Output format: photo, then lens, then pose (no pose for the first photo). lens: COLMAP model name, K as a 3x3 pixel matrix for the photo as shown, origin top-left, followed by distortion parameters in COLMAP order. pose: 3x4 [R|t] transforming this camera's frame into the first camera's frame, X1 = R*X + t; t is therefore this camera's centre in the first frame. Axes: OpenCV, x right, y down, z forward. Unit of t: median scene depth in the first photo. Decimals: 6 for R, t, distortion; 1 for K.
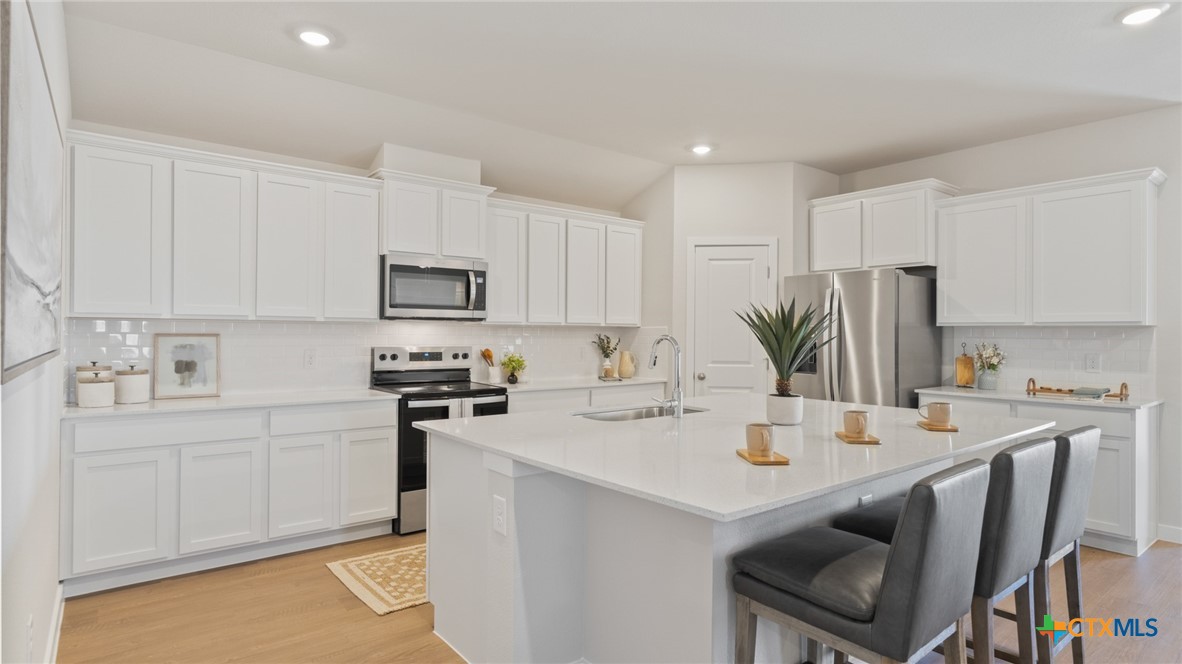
lens RADIAL K [[621.2, 0, 590.5], [0, 621.2, 328.6], [0, 0, 1]] dist [0.003105, 0.000632]
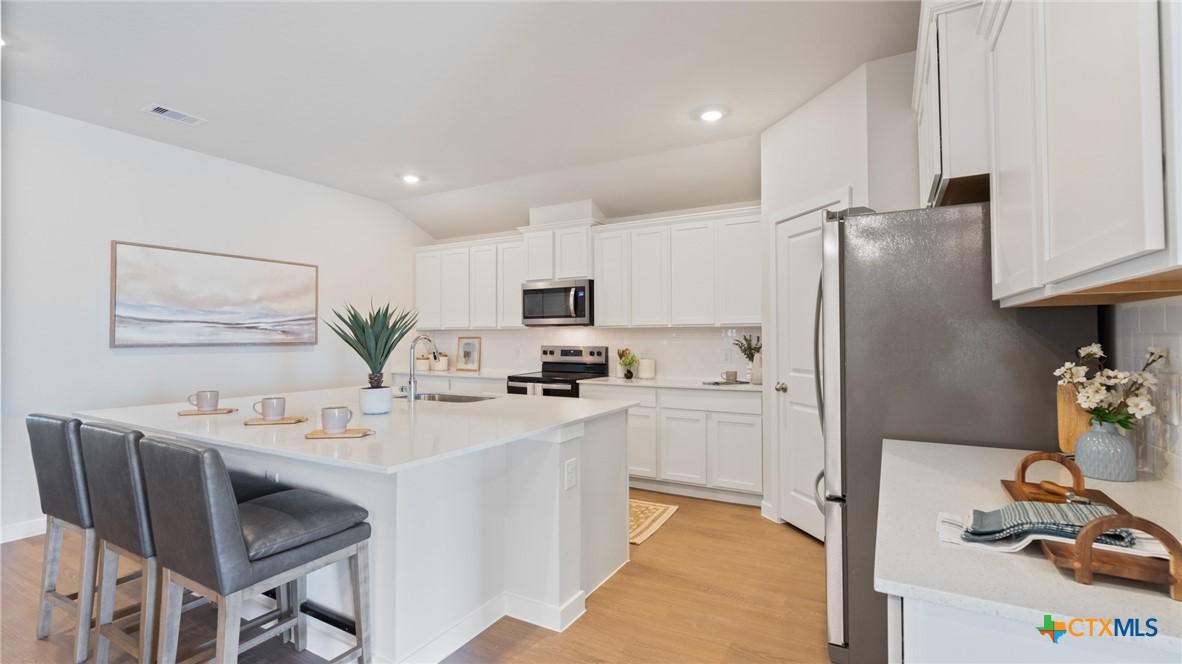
lens RADIAL K [[507.2, 0, 601.6], [0, 507.2, 335.5], [0, 0, 1]] dist [-0.016944, -0.000219]
pose [[0.391289, -0.010628, -0.920207, 0.791847], [0.012903, 0.999898, -0.006062, 0.014491], [0.920177, -0.009502, 0.391386, 0.627665]]
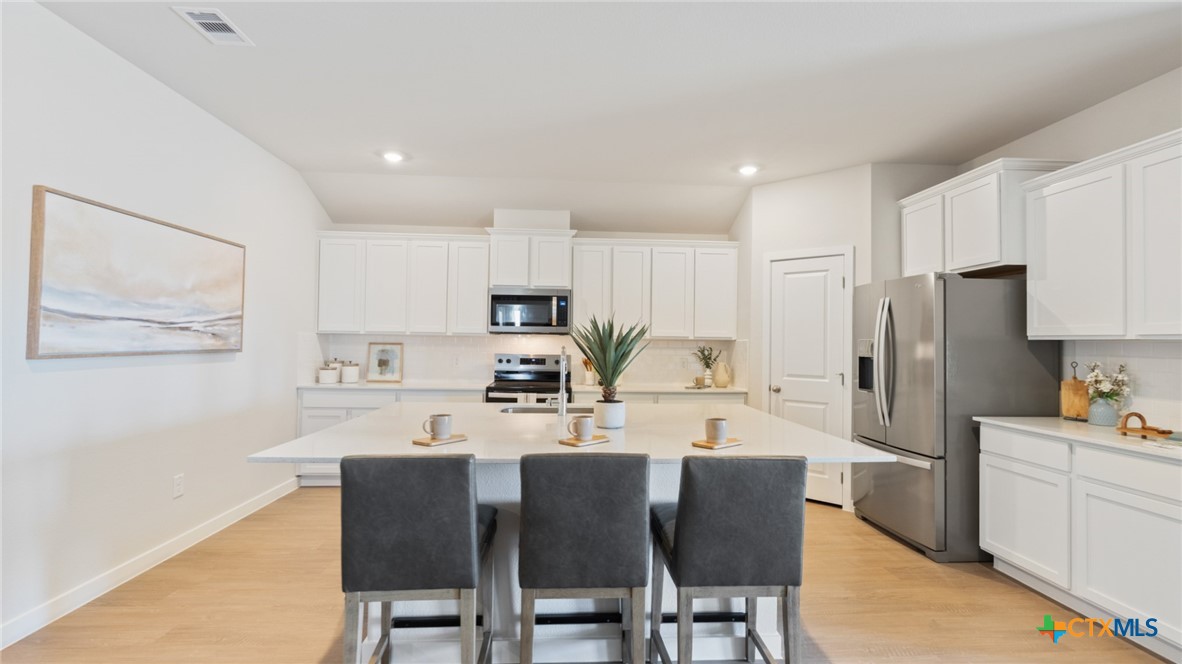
lens RADIAL K [[537.8, 0, 589.7], [0, 537.8, 331.1], [0, 0, 1]] dist [-0.002005, -0.001200]
pose [[0.816027, -0.006072, -0.577982, 0.510990], [-0.004232, 0.999855, -0.016479, -0.001793], [0.577999, 0.015893, 0.815883, 0.120833]]
